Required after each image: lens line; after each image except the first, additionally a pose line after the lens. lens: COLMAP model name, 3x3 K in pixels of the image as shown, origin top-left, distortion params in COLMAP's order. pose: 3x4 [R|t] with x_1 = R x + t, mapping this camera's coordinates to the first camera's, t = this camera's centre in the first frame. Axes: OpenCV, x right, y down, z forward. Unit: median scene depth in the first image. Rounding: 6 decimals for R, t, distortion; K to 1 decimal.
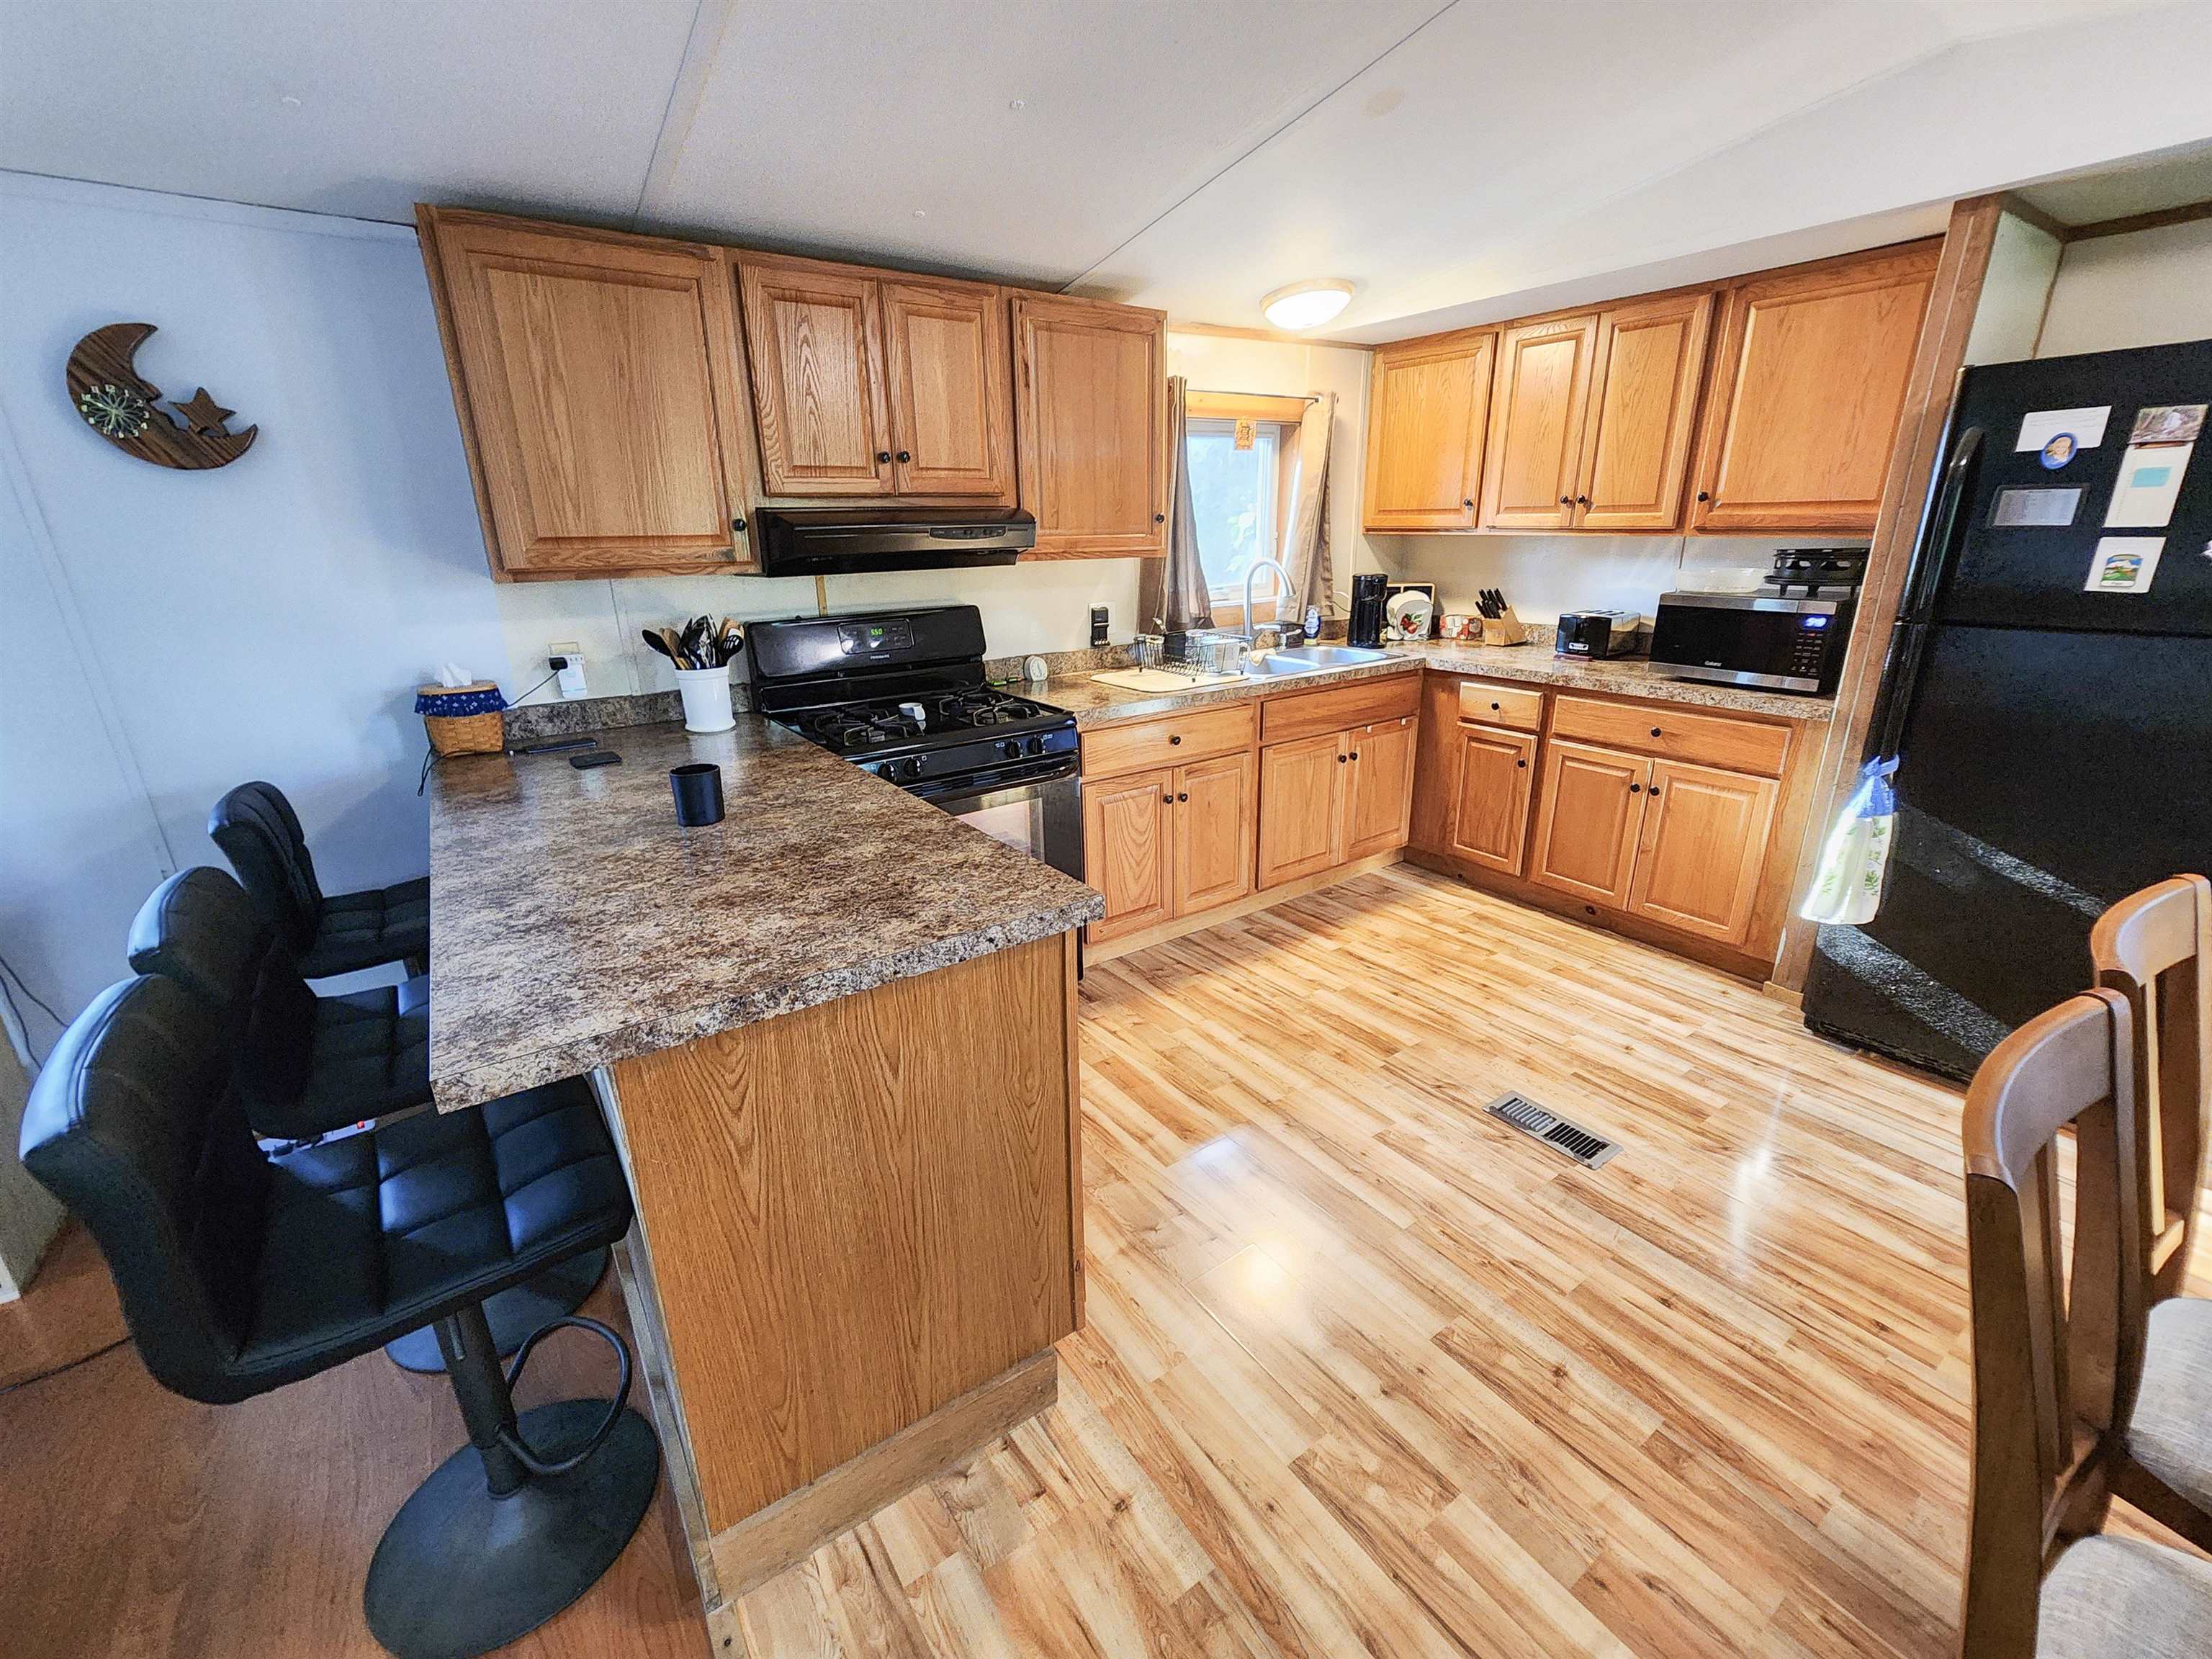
lens RADIAL K [[922.4, 0, 1105.2], [0, 922.4, 826.6], [0, 0, 1]] dist [-0.000630, 0.000823]
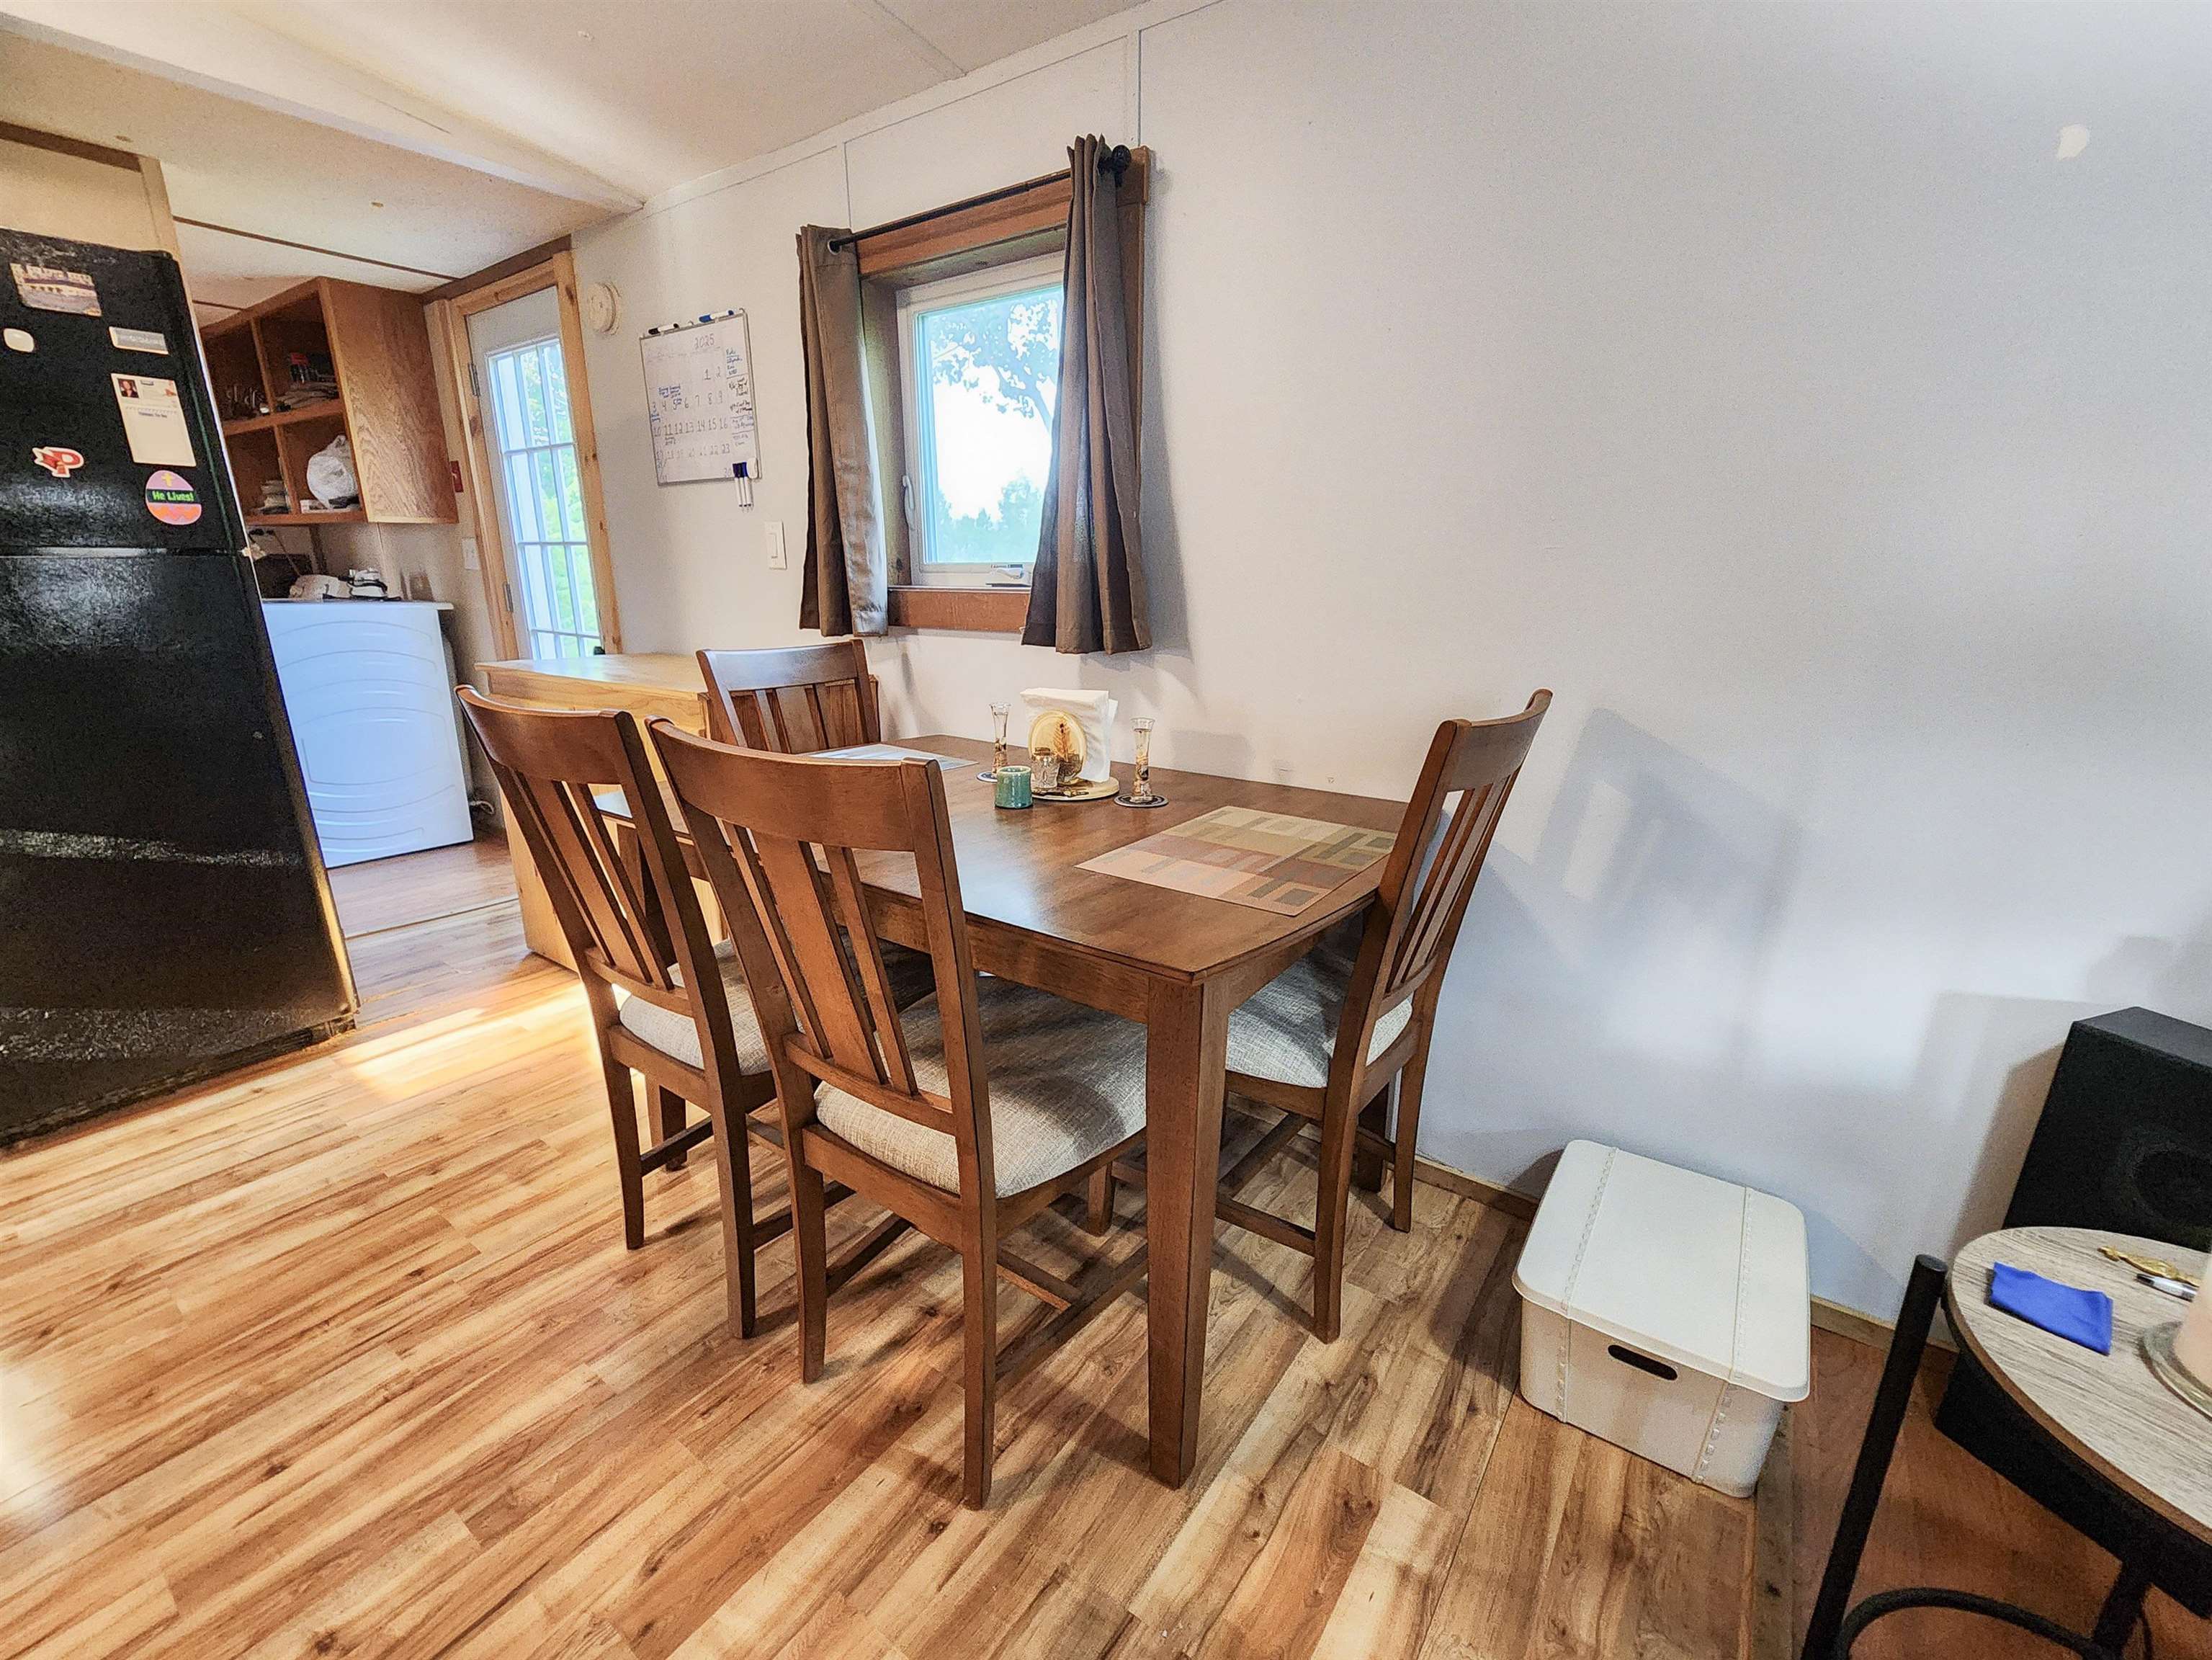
lens RADIAL K [[922.5, 0, 1095.5], [0, 922.5, 834.7], [0, 0, 1]] dist [-0.000630, 0.000823]
pose [[-0.328541, -0.251173, 0.910480, -0.073951], [0.298326, 0.887044, 0.352357, 0.020000], [-0.896138, 0.387383, -0.216498, 0.276111]]
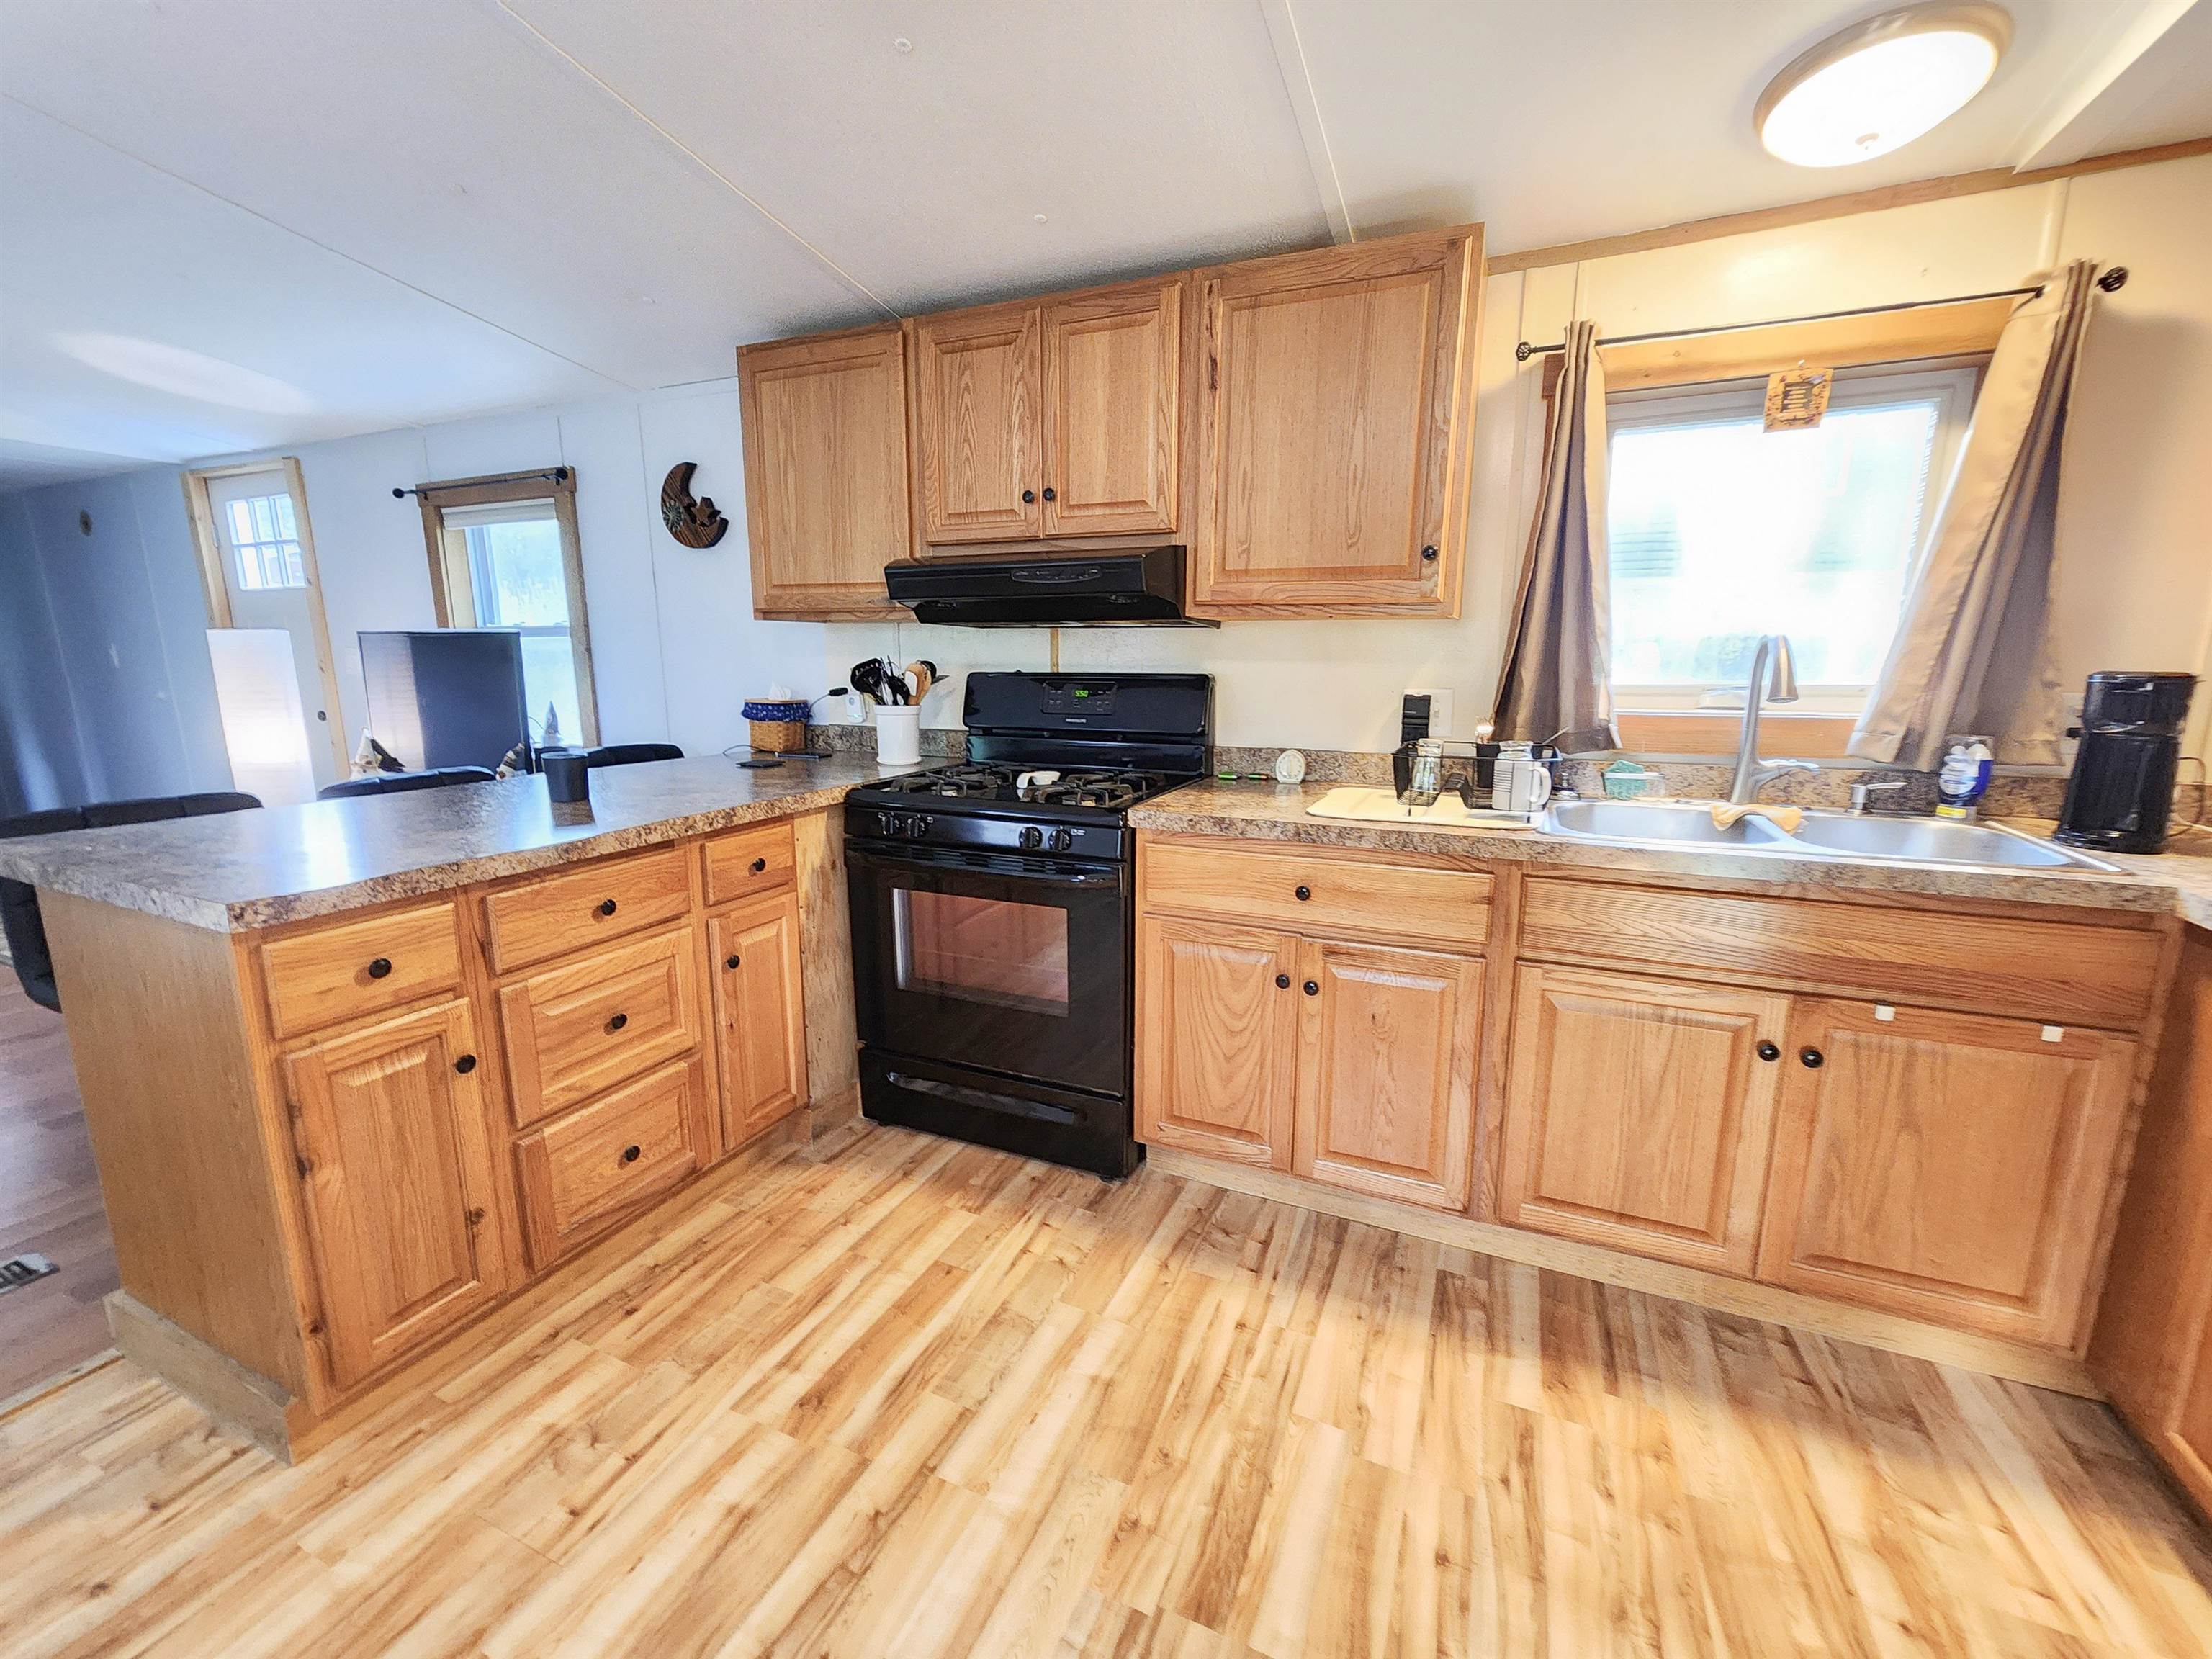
lens RADIAL K [[922.4, 0, 1109.5], [0, 922.4, 829.2], [0, 0, 1]] dist [-0.000630, 0.000823]
pose [[0.510942, 0.184949, -0.839483, 0.605852], [-0.279901, 0.959155, 0.040956, -0.141834], [0.812769, 0.214046, 0.541840, 0.623788]]
